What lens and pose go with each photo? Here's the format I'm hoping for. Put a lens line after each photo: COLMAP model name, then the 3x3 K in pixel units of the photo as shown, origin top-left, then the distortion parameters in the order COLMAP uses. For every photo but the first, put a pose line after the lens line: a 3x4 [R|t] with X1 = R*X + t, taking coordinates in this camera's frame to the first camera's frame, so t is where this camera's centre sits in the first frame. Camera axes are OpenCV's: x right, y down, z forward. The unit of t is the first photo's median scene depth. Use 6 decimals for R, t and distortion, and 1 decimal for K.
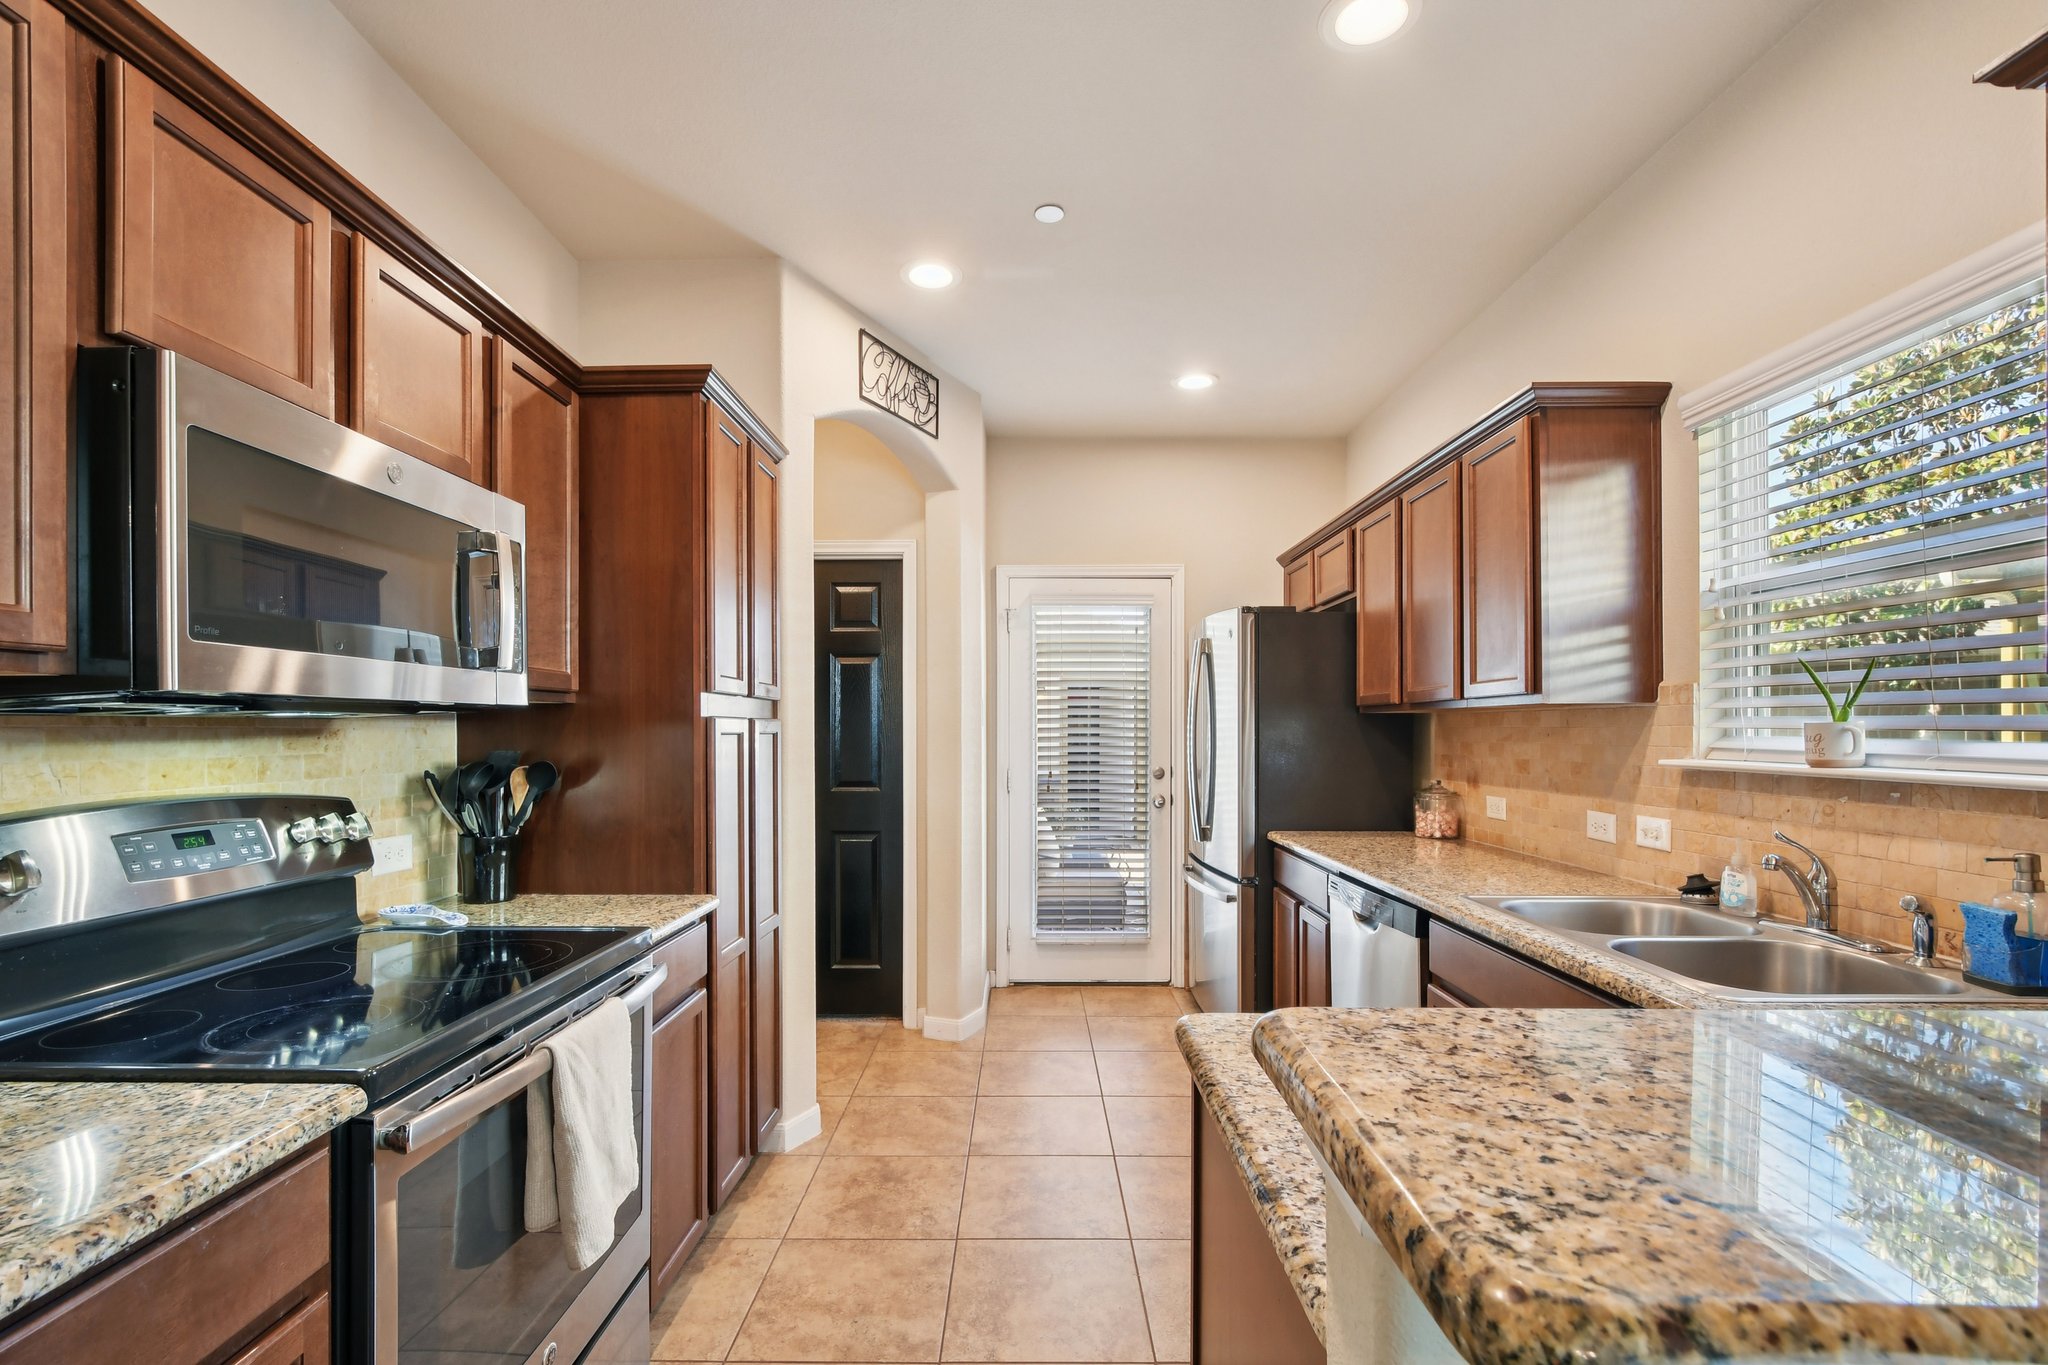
lens RADIAL K [[907.2, 0, 1007.4], [0, 907.2, 723.4], [0, 0, 1]] dist [-0.001192, -0.000714]
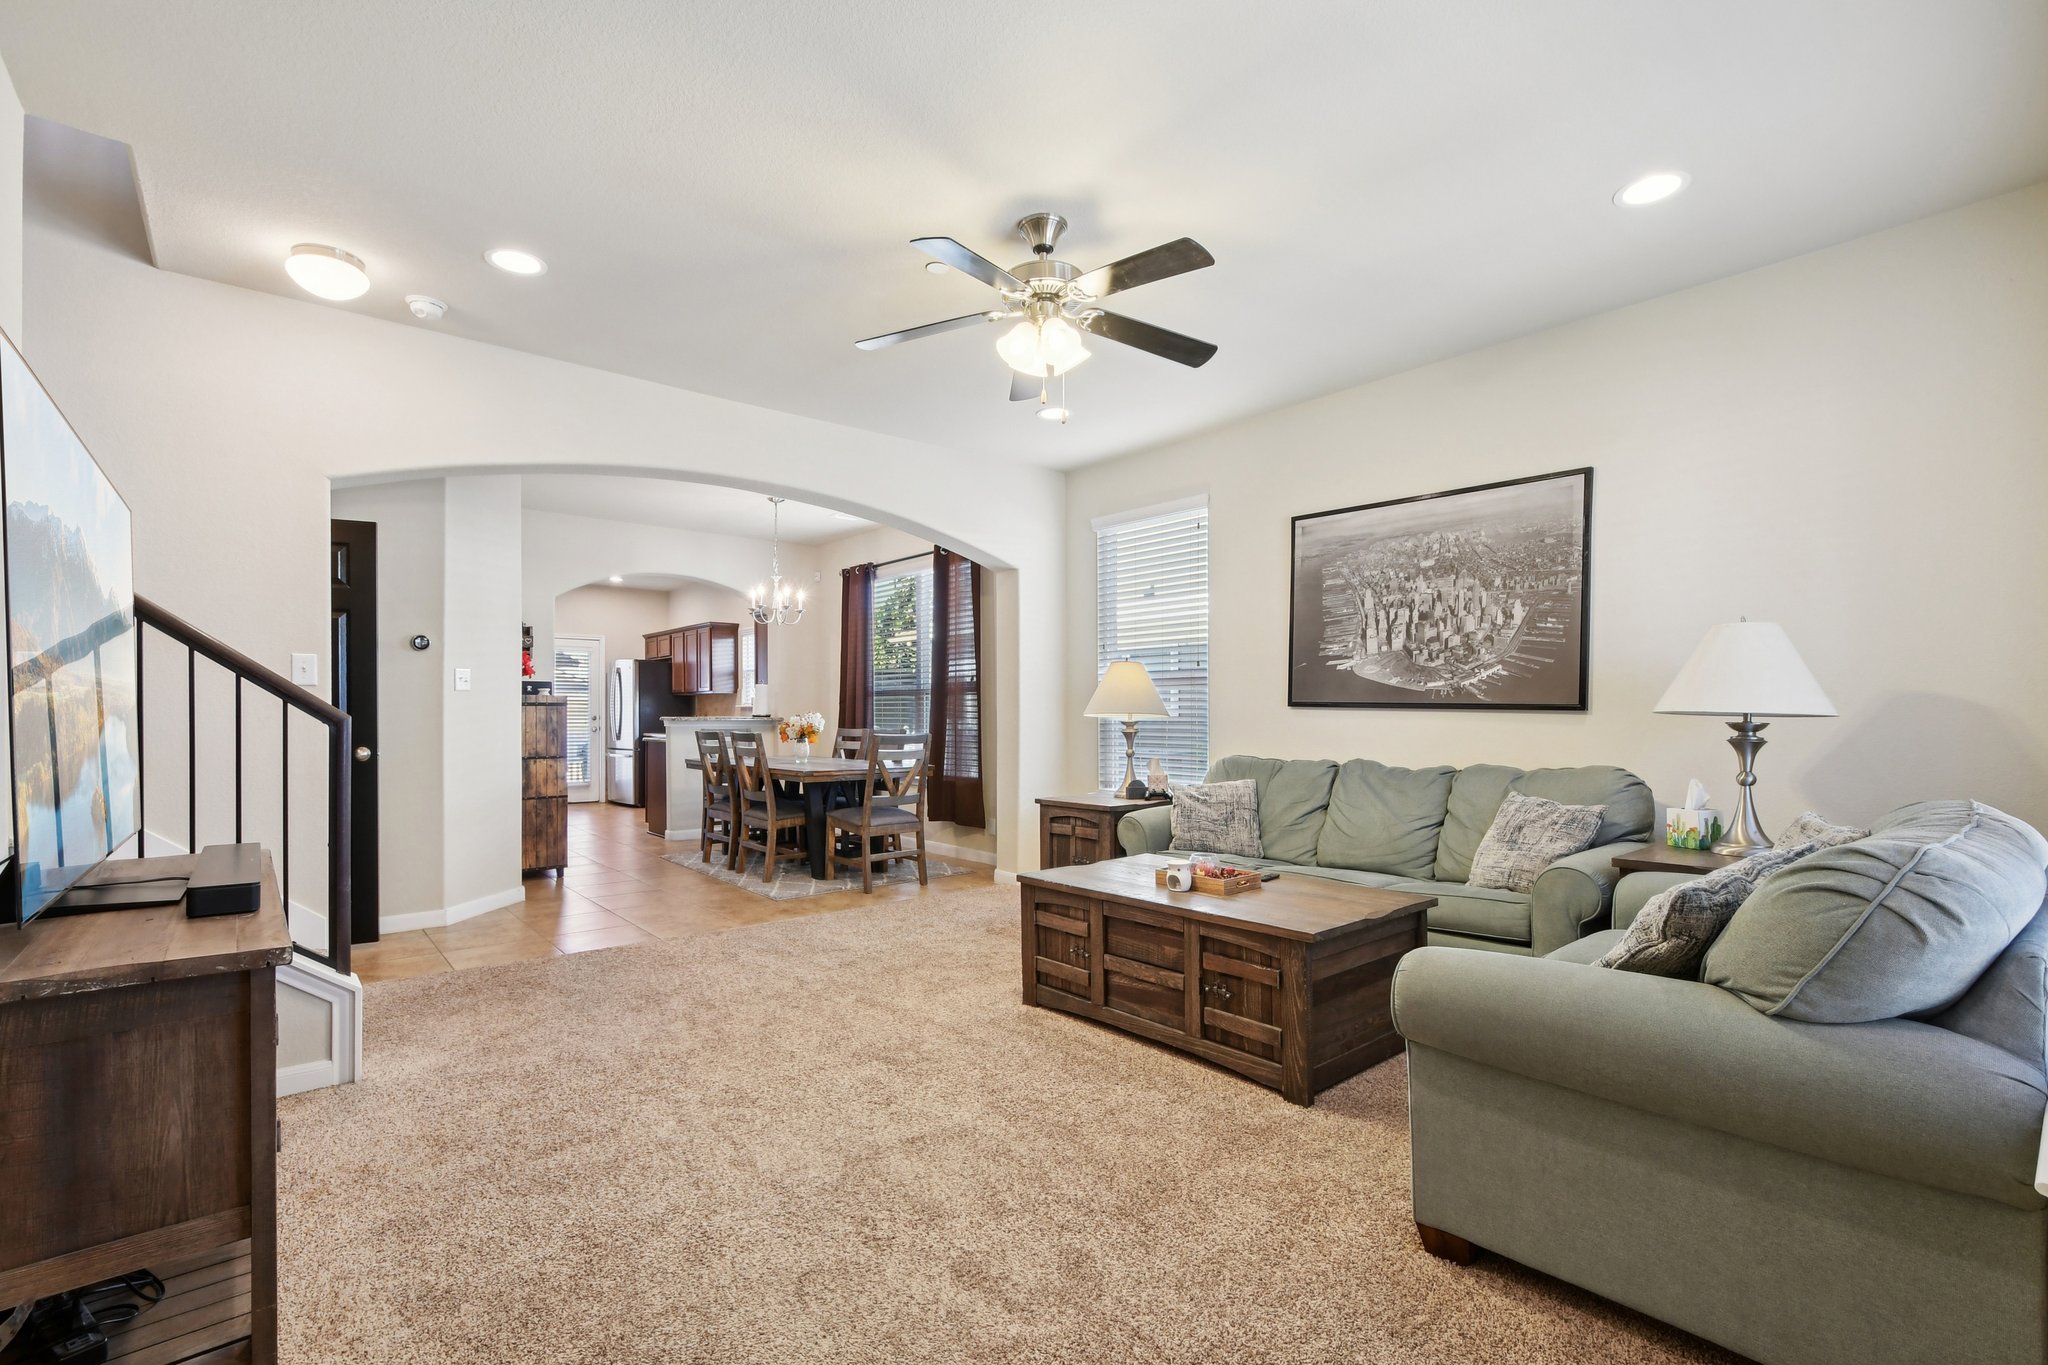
lens RADIAL K [[907.2, 0, 1007.4], [0, 907.2, 723.4], [0, 0, 1]] dist [-0.001192, -0.000714]
pose [[0.756891, -0.005747, 0.653516, -0.758106], [-0.005150, 0.999878, 0.014757, 0.033384], [-0.653521, -0.014535, 0.756768, -2.053703]]
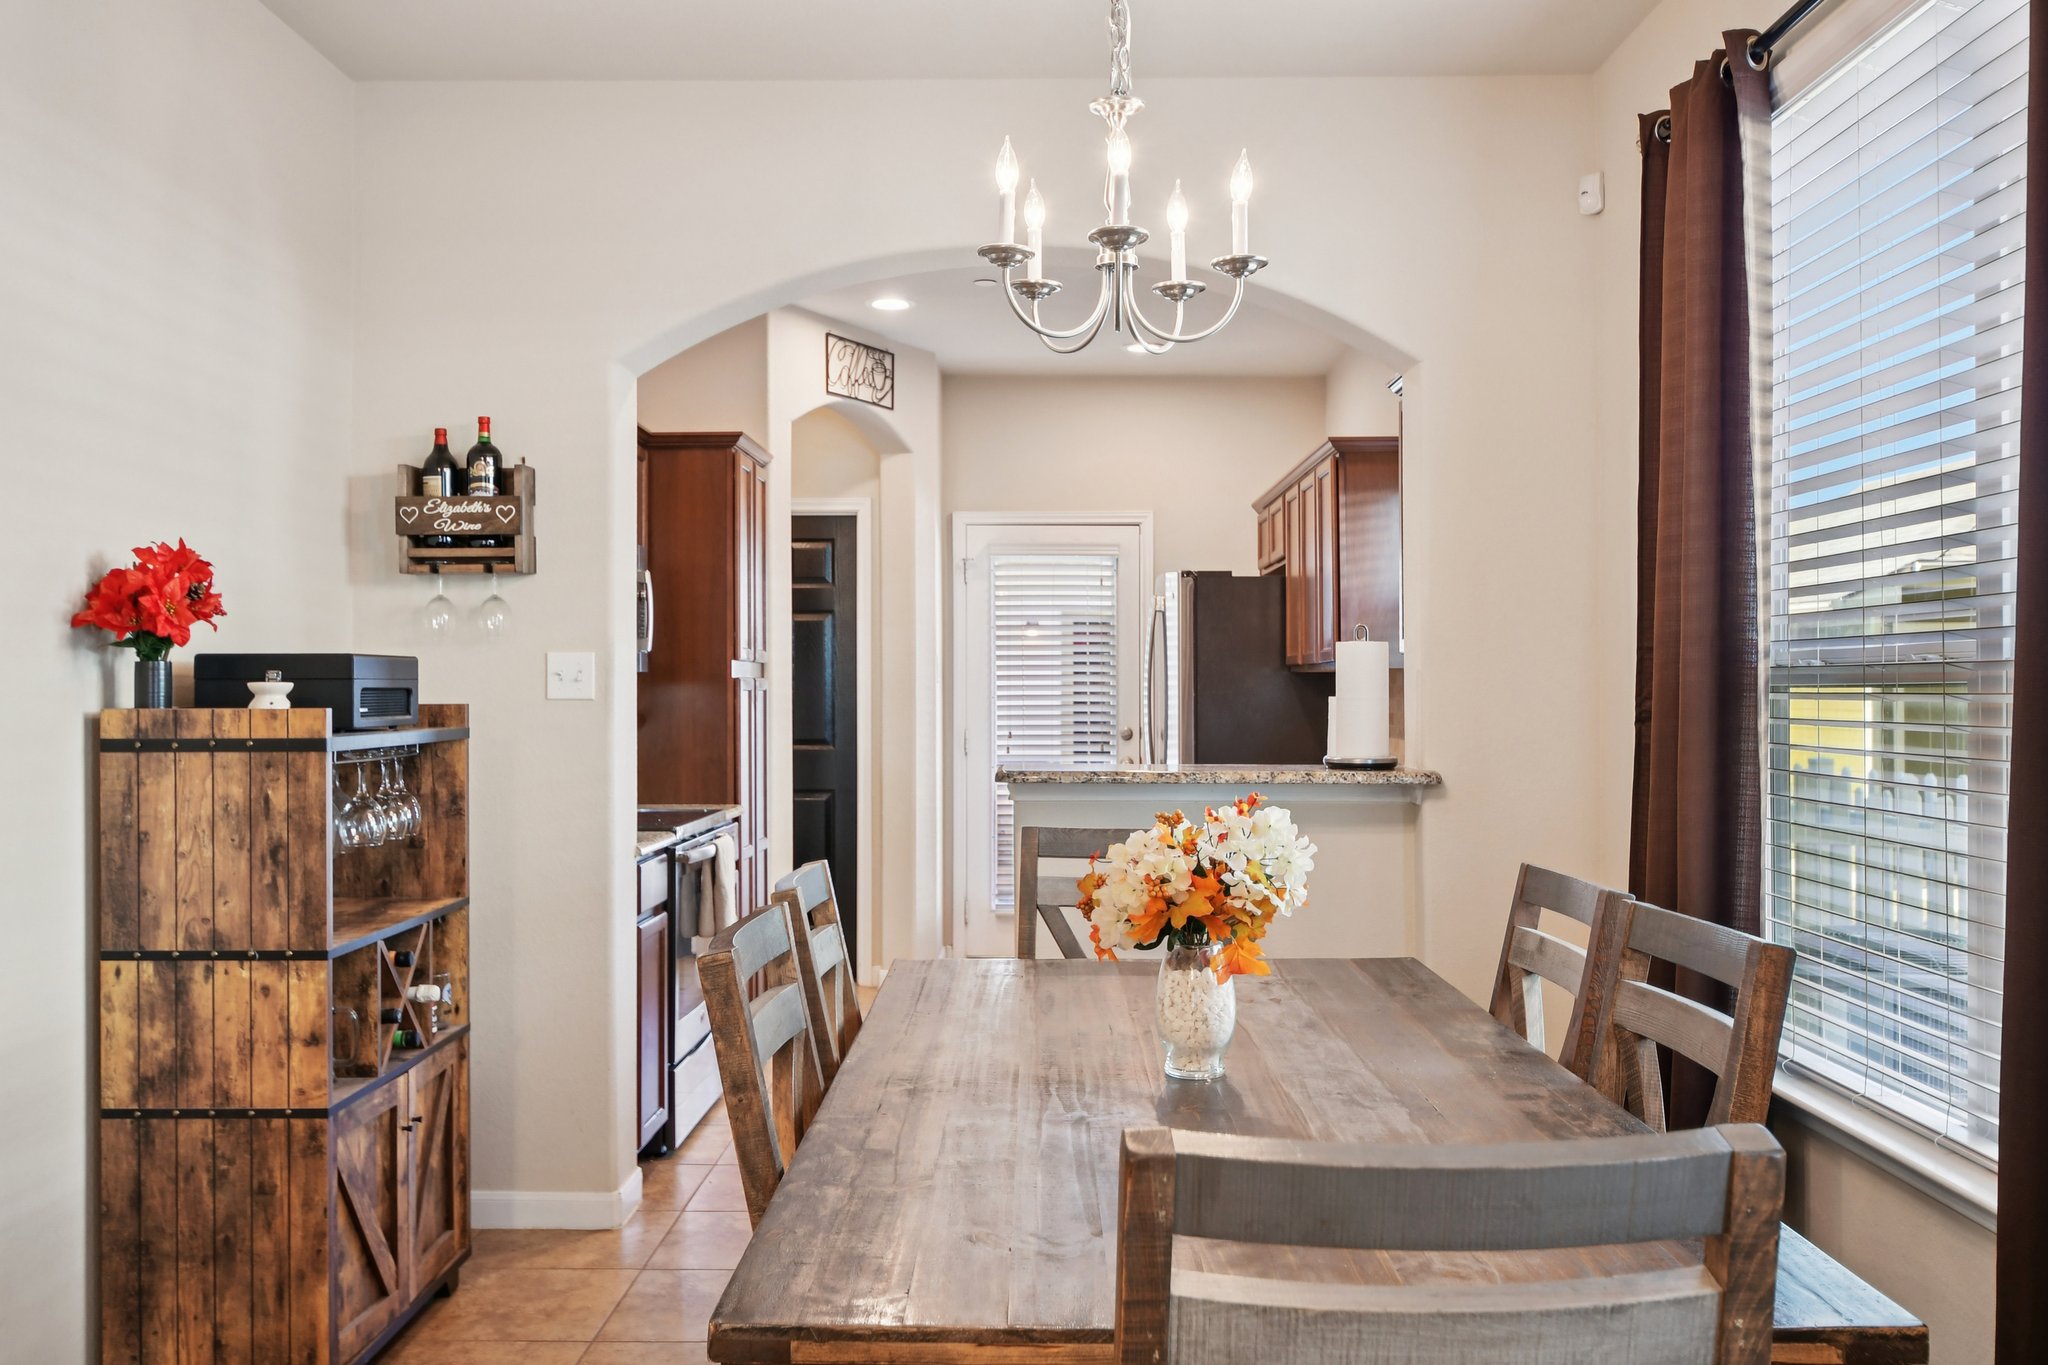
lens RADIAL K [[1758.4, 0, 1024.0], [0, 1758.4, 682.5], [0, 0, 1]] dist [-0.007668, -0.004893]
pose [[0.999915, -0.000461, 0.013011, 0.048082], [0.000420, 0.999995, 0.003180, -0.005017], [-0.013013, -0.003175, 0.999910, -1.048817]]
